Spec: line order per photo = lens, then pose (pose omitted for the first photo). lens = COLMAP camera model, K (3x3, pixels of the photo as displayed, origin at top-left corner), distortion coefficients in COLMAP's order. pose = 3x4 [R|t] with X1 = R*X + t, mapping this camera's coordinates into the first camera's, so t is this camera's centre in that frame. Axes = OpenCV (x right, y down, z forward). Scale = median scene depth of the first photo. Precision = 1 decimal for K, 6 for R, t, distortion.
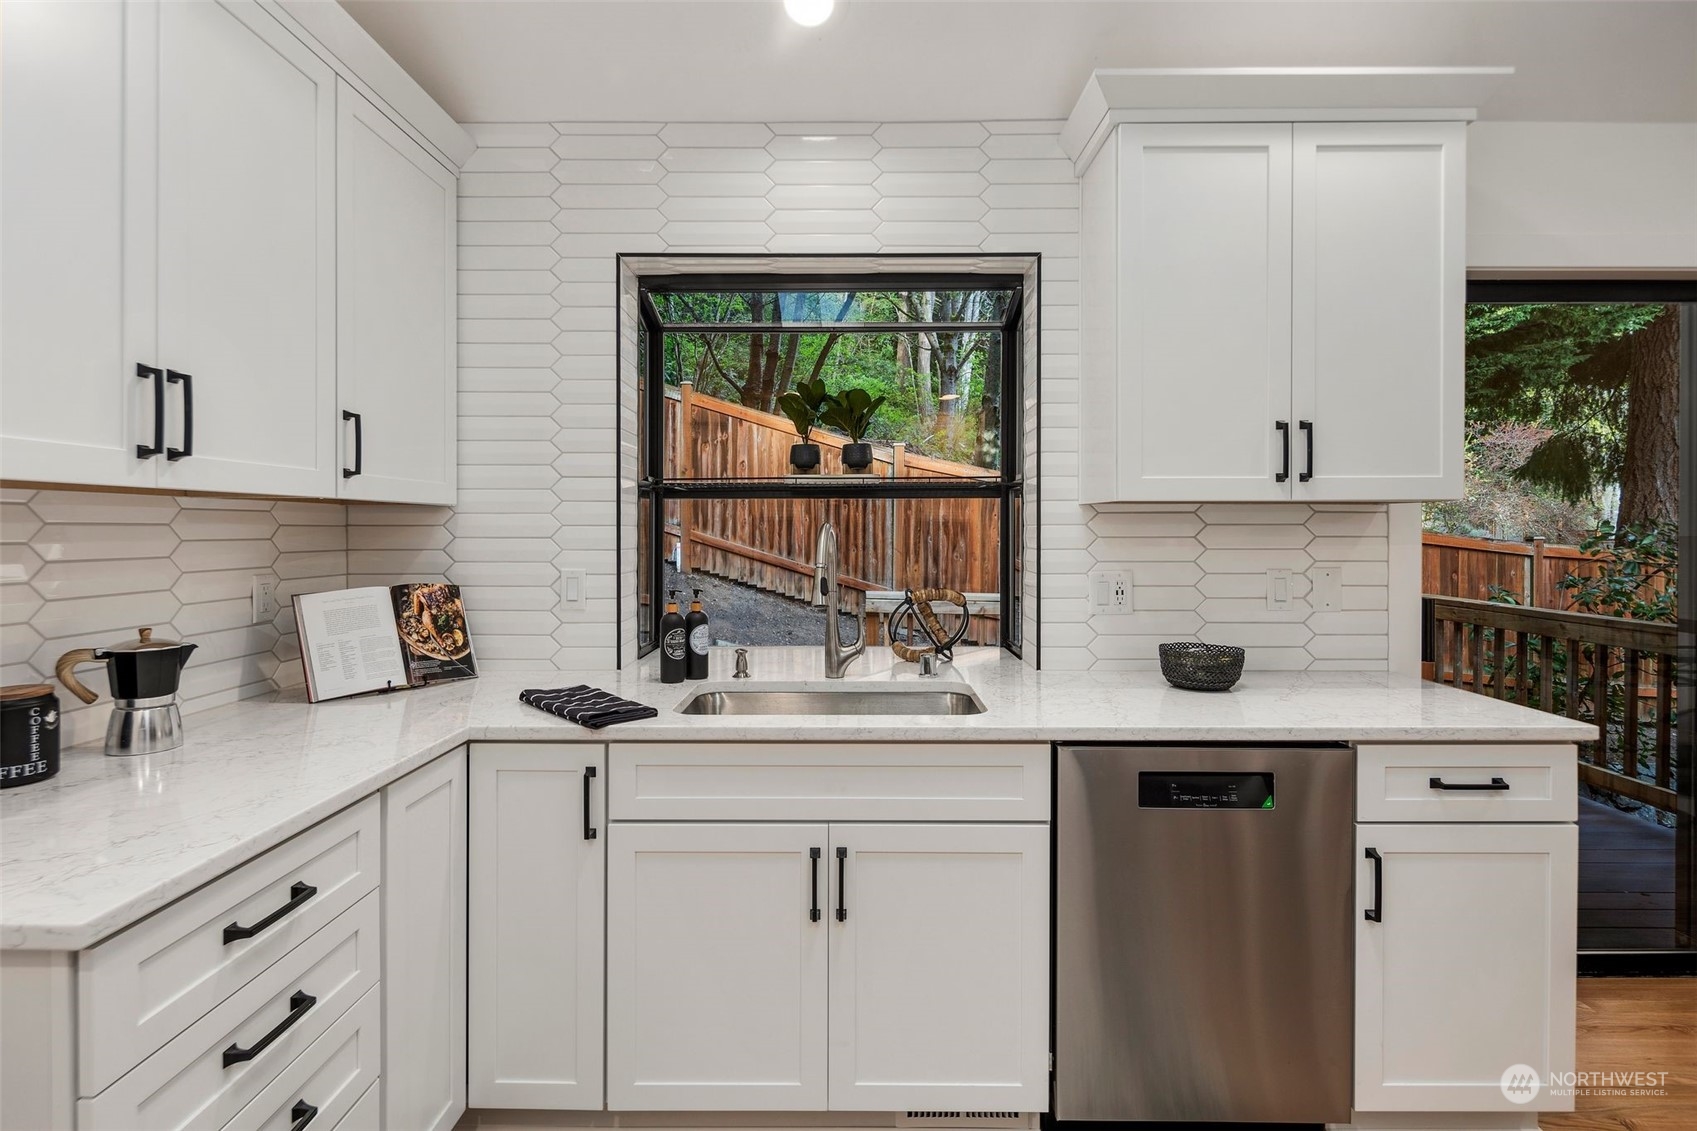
lens RADIAL K [[831.7, 0, 872.3], [0, 831.7, 539.2], [0, 0, 1]] dist [-0.001026, -0.002327]
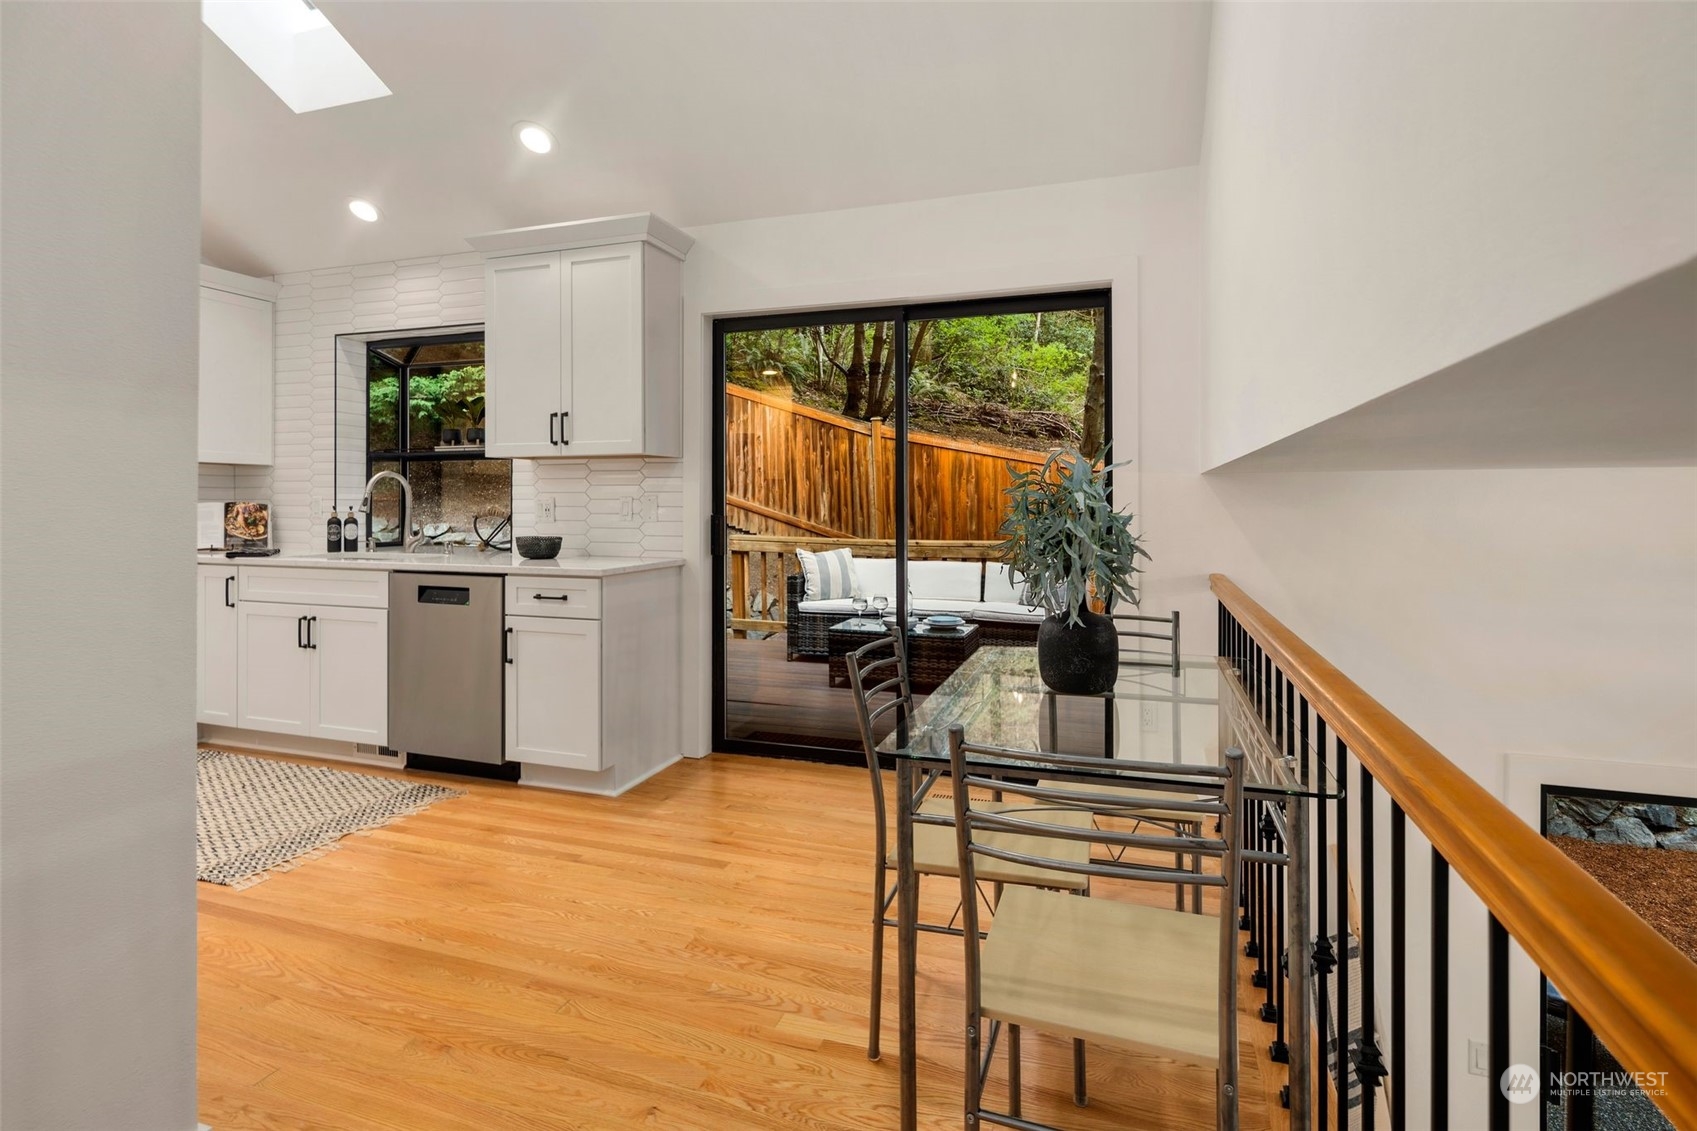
lens RADIAL K [[831.7, 0, 859.5], [0, 831.7, 503.4], [0, 0, 1]] dist [-0.001026, -0.002327]
pose [[0.952135, 0.002266, -0.305670, 0.358168], [-0.005551, 0.999936, -0.009881, 0.015684], [0.305628, 0.011105, 0.952086, -0.115800]]
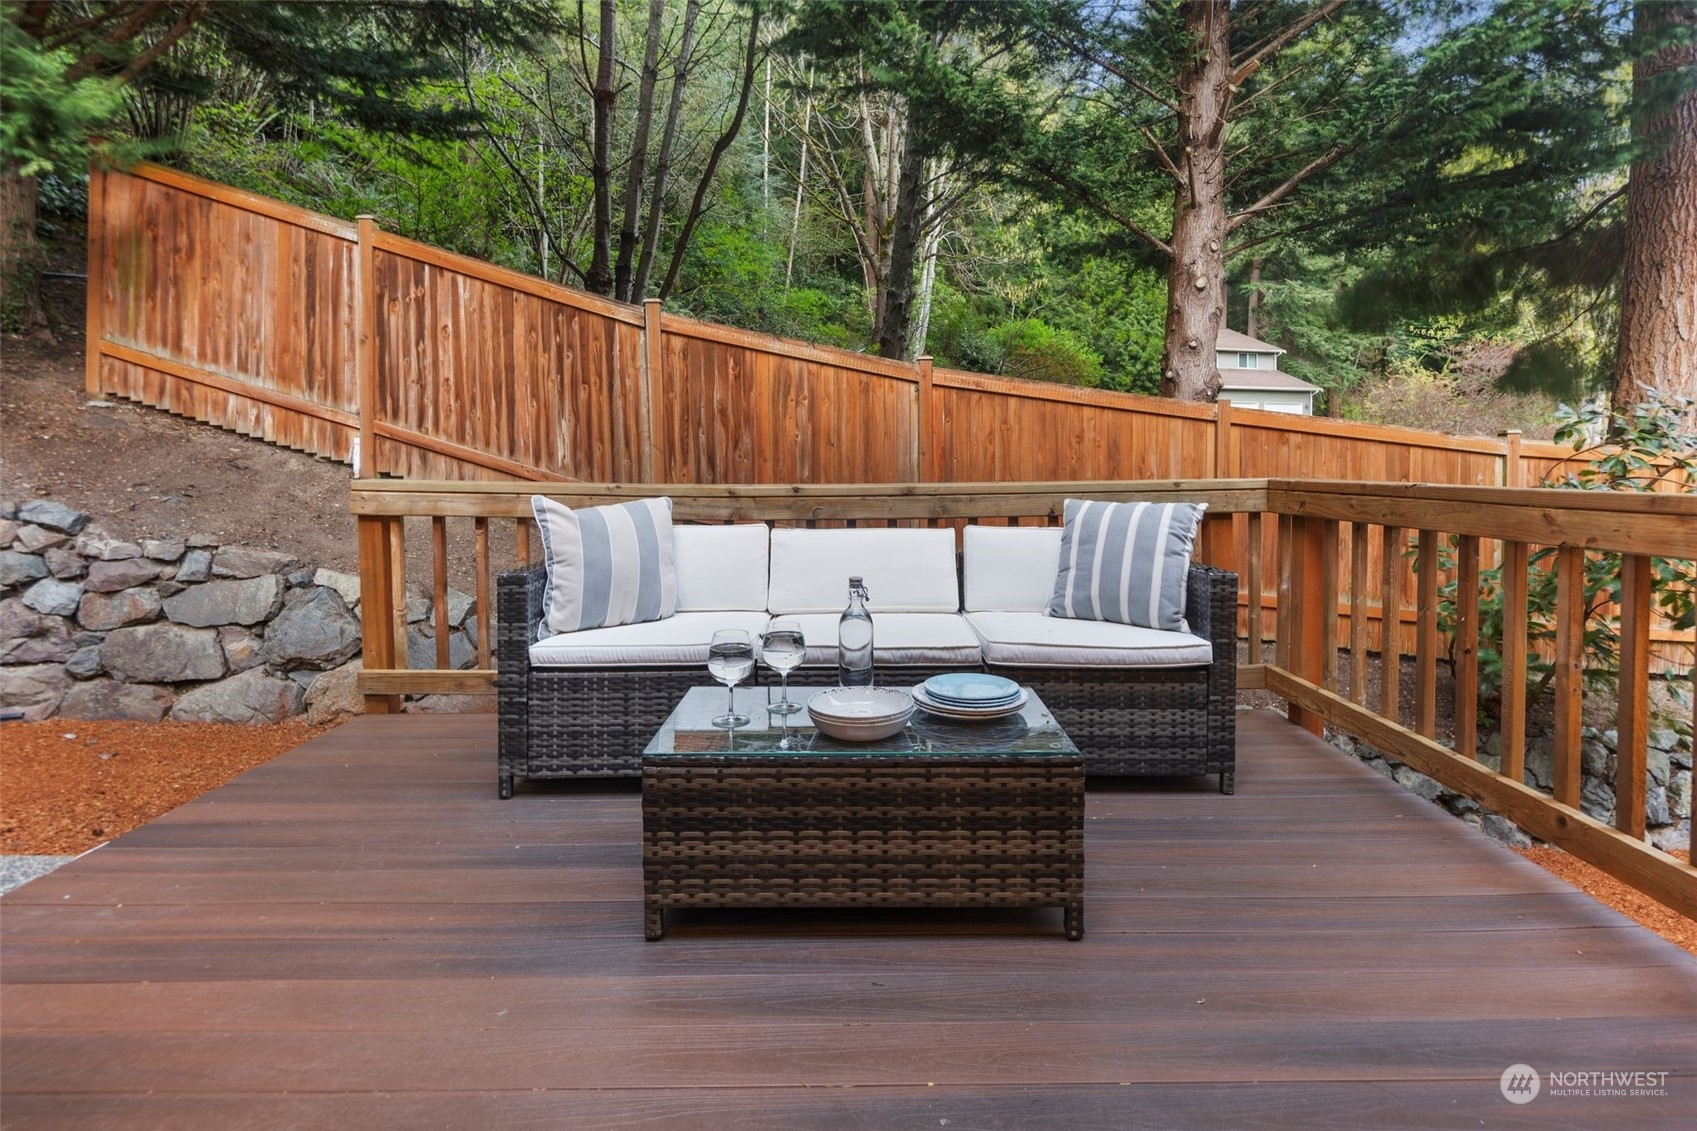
lens RADIAL K [[842.4, 0, 880.5], [0, 842.4, 472.7], [0, 0, 1]] dist [-0.000324, 0.001227]
pose [[0.999632, -0.000757, 0.027109, 0.206296], [0.000802, 0.999998, -0.001653, 0.036909], [-0.027108, 0.001674, 0.999631, 0.249715]]
